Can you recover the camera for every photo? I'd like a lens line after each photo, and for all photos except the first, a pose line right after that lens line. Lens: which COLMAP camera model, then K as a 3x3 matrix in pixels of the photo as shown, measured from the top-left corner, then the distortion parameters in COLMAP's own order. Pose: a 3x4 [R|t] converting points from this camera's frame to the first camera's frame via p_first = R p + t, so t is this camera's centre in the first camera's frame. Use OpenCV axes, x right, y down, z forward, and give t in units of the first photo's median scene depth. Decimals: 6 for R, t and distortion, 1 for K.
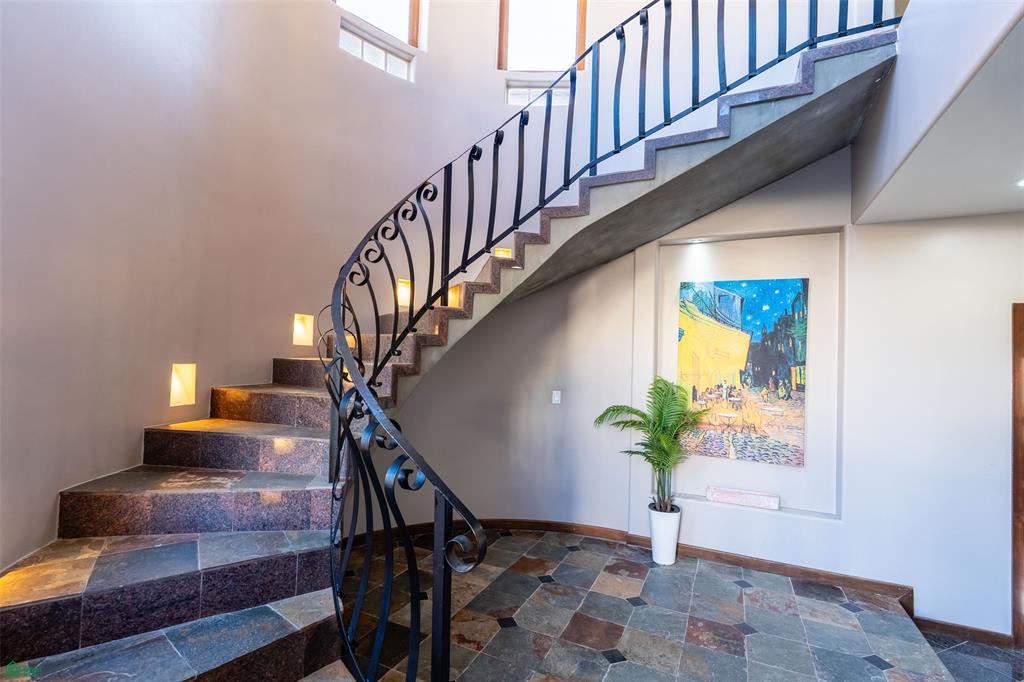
lens RADIAL K [[460.2, 0, 512.0], [0, 460.2, 341.0], [0, 0, 1]] dist [-0.002486, 0.000072]
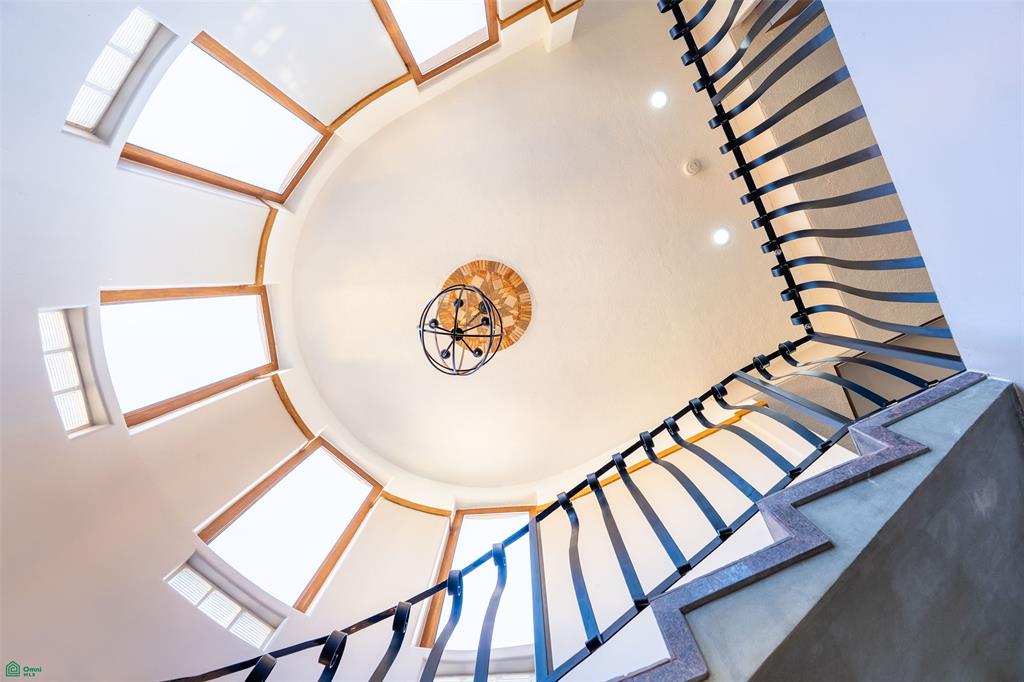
lens RADIAL K [[445.8, 0, 508.6], [0, 445.8, 337.0], [0, 0, 1]] dist [-0.001546, 0.000171]
pose [[0.999770, -0.017833, 0.011943, 0.151234], [0.015023, 0.184002, -0.982811, -0.069799], [0.015329, 0.982764, 0.184227, 0.653425]]
